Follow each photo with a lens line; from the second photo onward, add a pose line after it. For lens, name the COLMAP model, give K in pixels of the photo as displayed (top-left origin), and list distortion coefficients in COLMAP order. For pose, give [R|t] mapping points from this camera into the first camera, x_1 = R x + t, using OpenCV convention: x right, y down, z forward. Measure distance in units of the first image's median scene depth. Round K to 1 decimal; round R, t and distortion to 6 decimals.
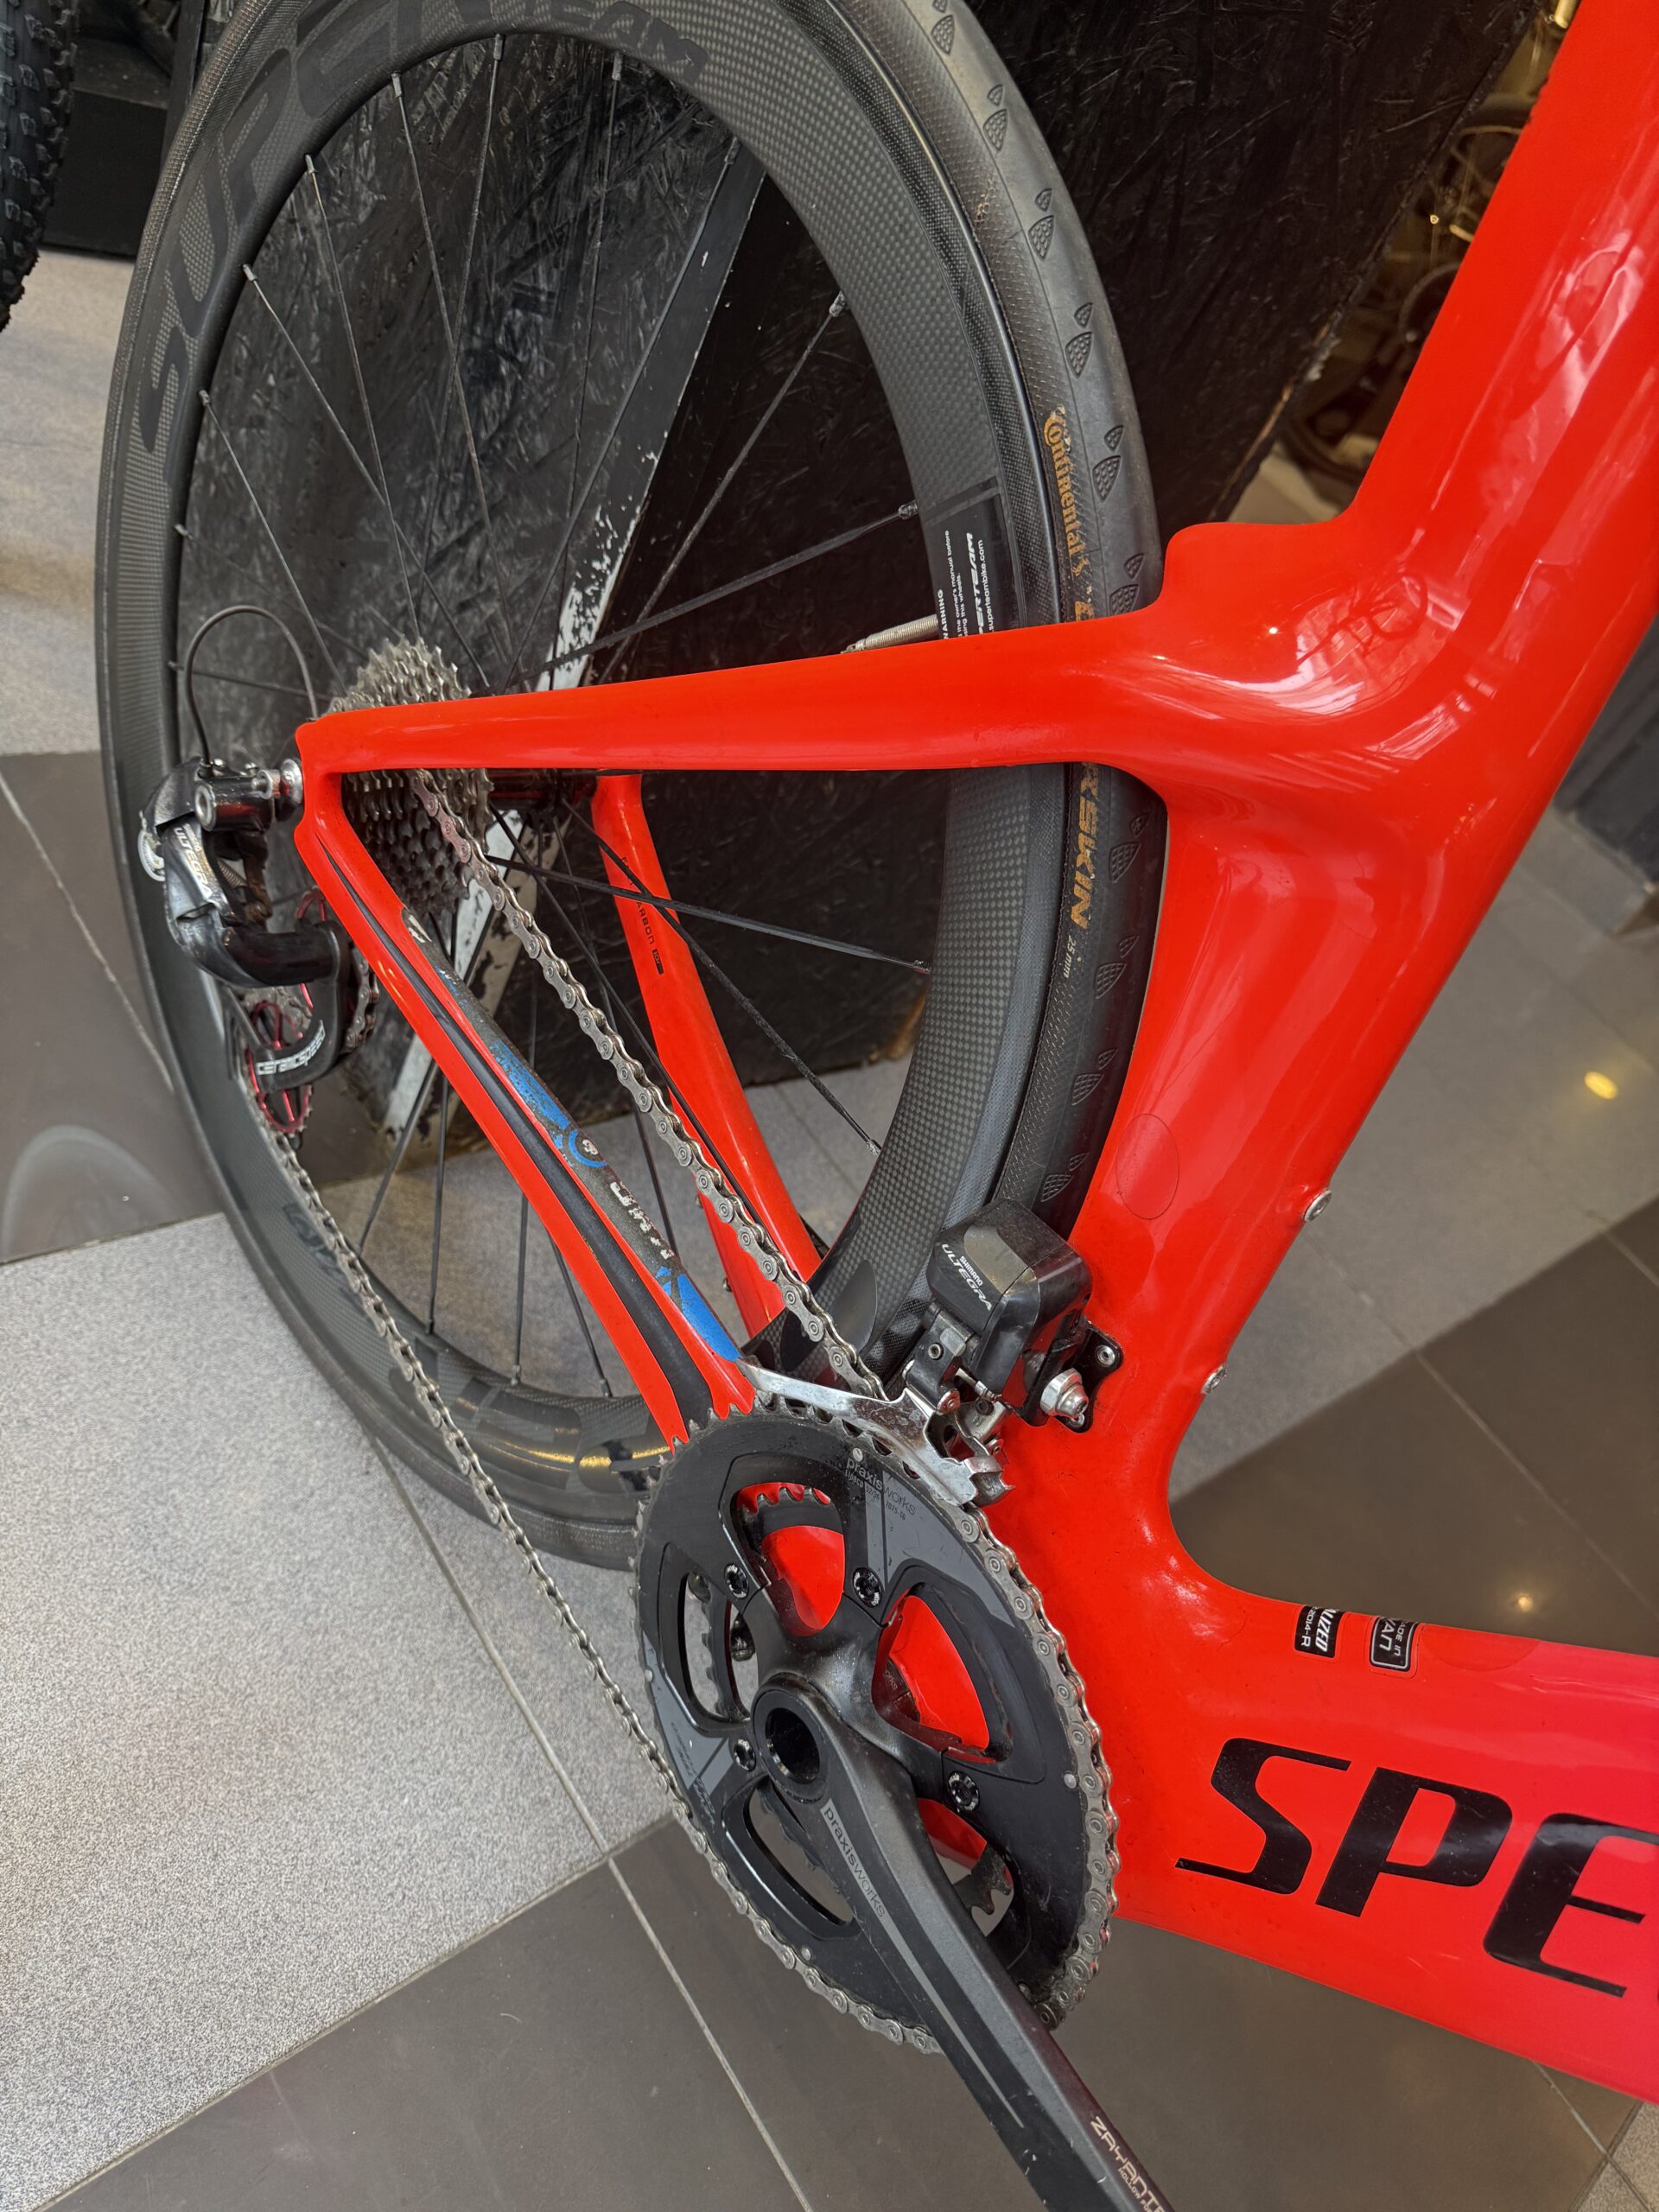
lens RADIAL K [[1543.6, 0, 829.5], [0, 1543.6, 1106.0], [0, 0, 1]] dist [0.032535, -0.124342]
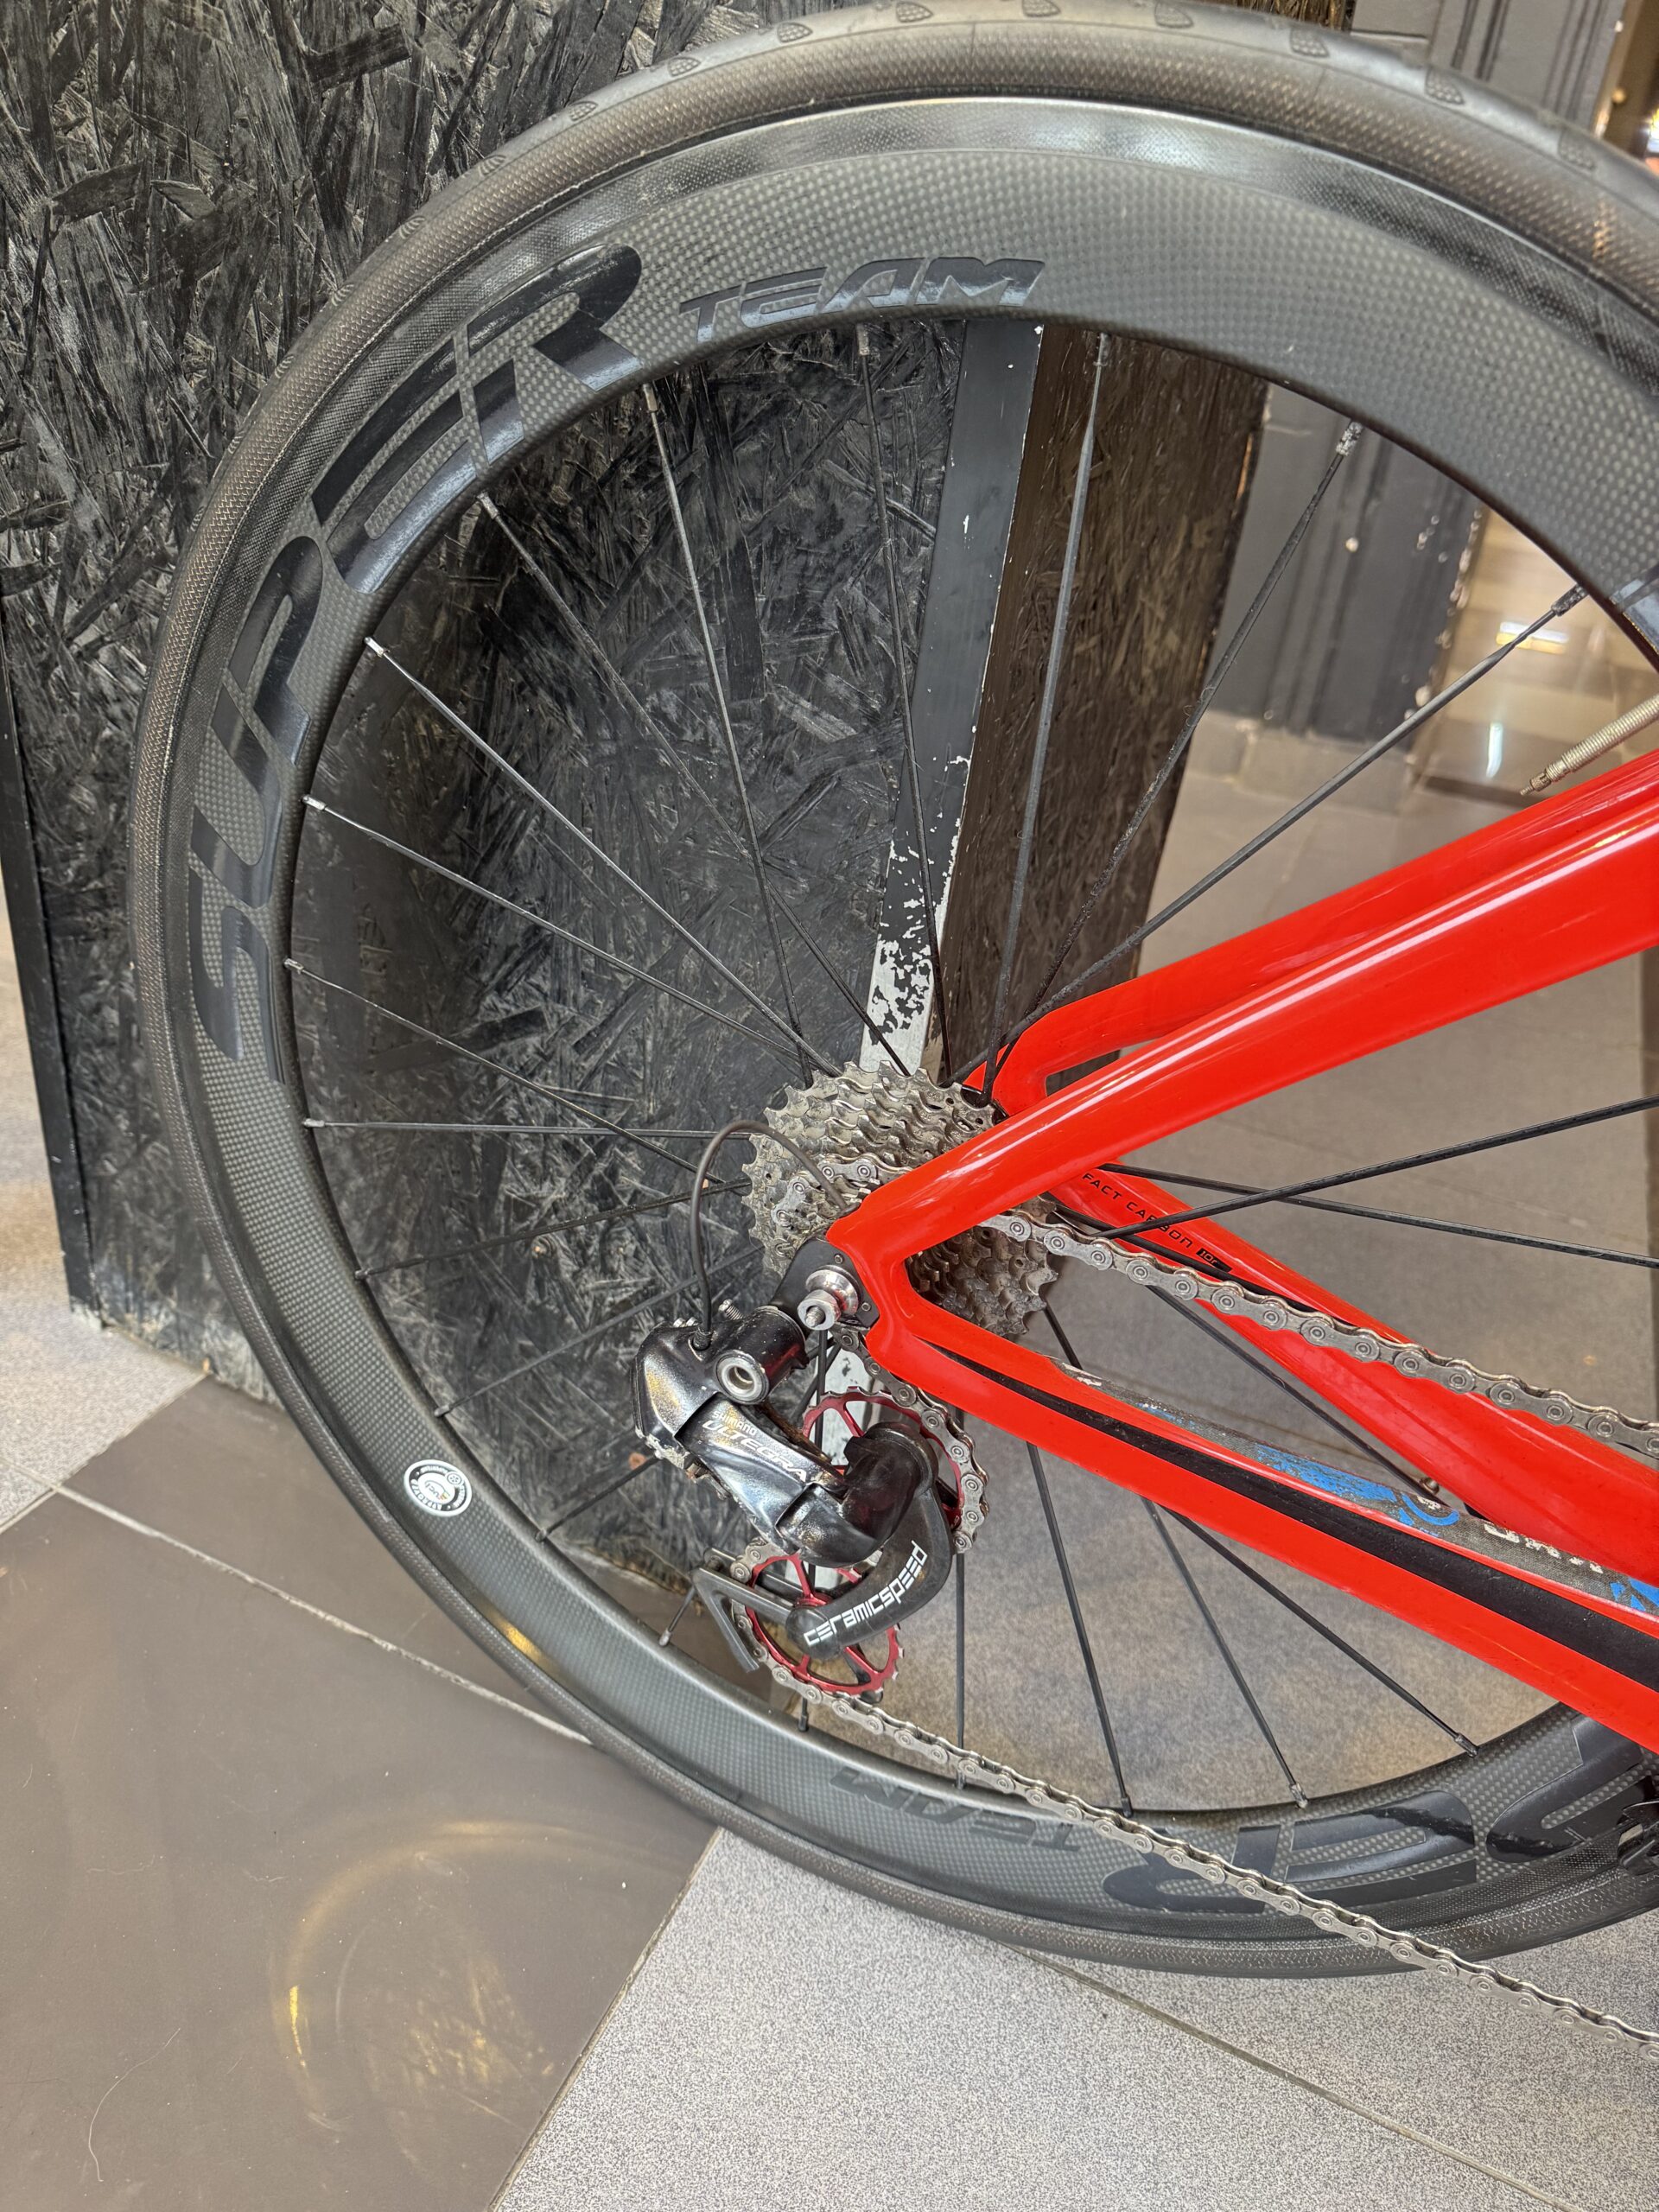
lens RADIAL K [[1577.6, 0, 829.5], [0, 1577.6, 1106.0], [0, 0, 1]] dist [0.067206, -0.091657]
pose [[0.851749, -0.484244, 0.200077, -0.394198], [0.503868, 0.861739, -0.059363, -0.210719], [-0.143668, 0.151375, 0.977980, 0.156678]]
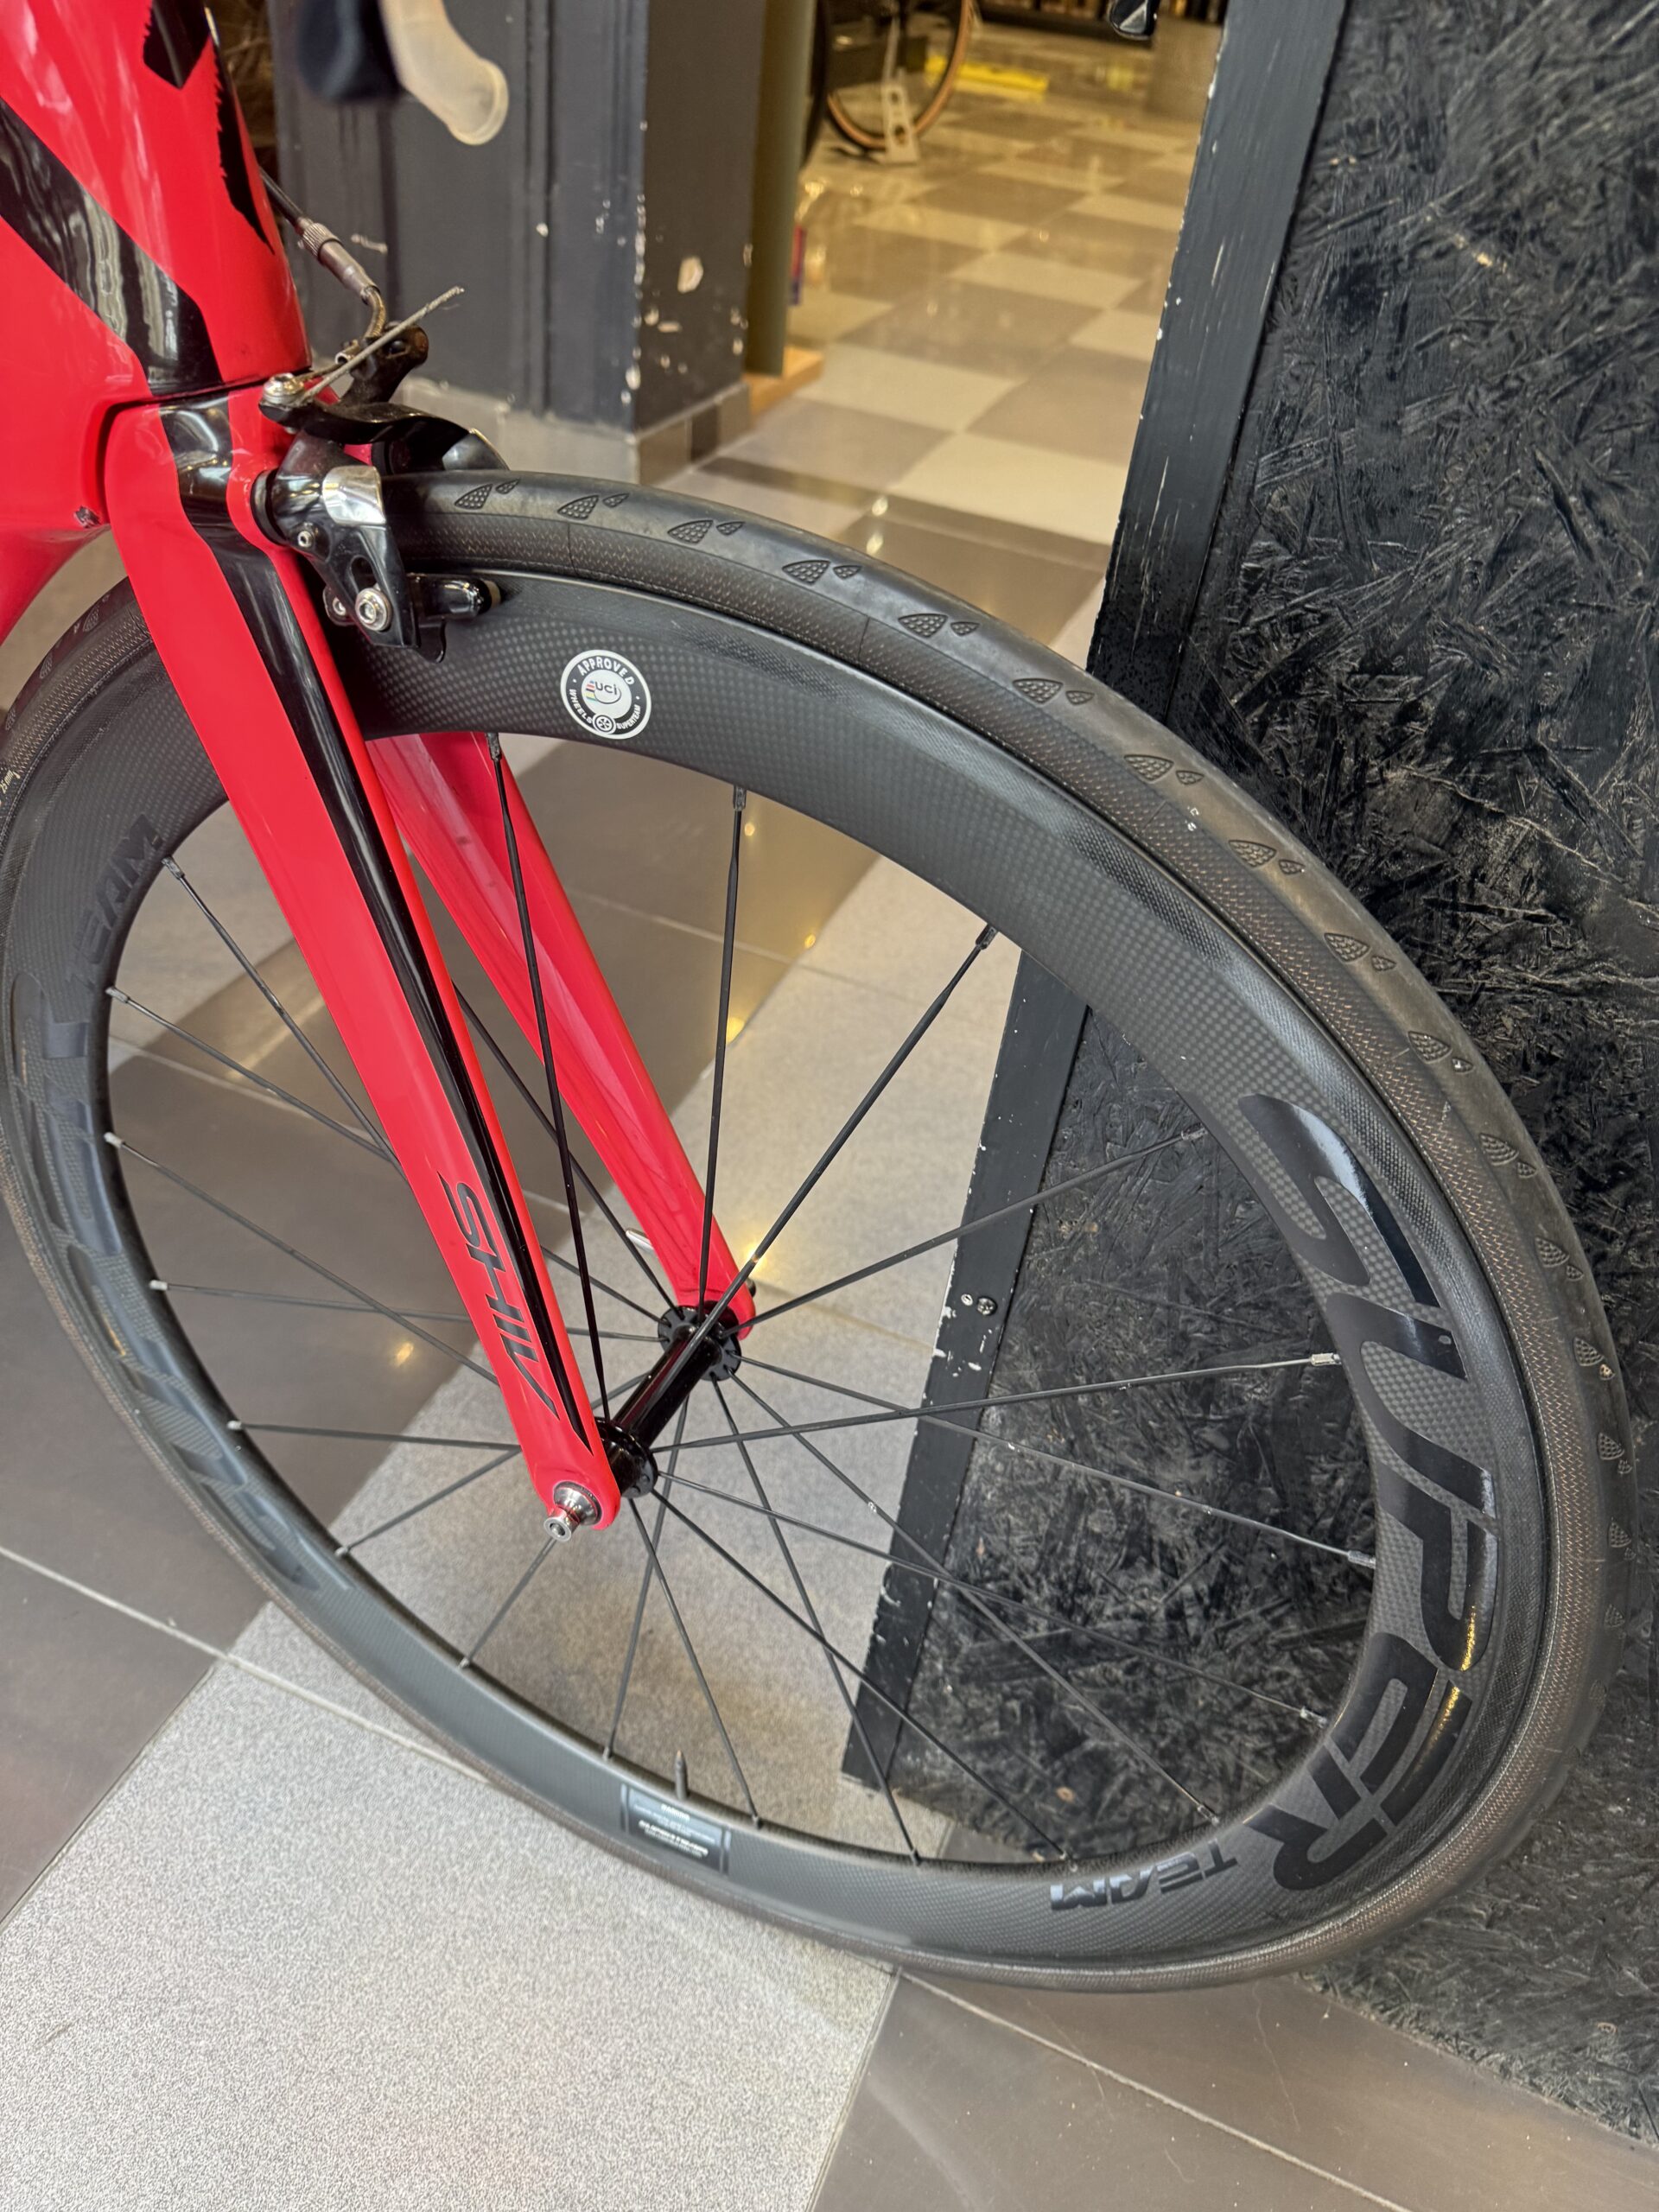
lens RADIAL K [[1586.4, 0, 822.6], [0, 1586.4, 1123.6], [0, 0, 1]] dist [0.030669, -0.037899]
pose [[0.832235, -0.538552, 0.131705, 0.583830], [0.526765, 0.842177, 0.115137, 0.623098], [-0.172926, -0.026443, 0.984580, -0.526102]]
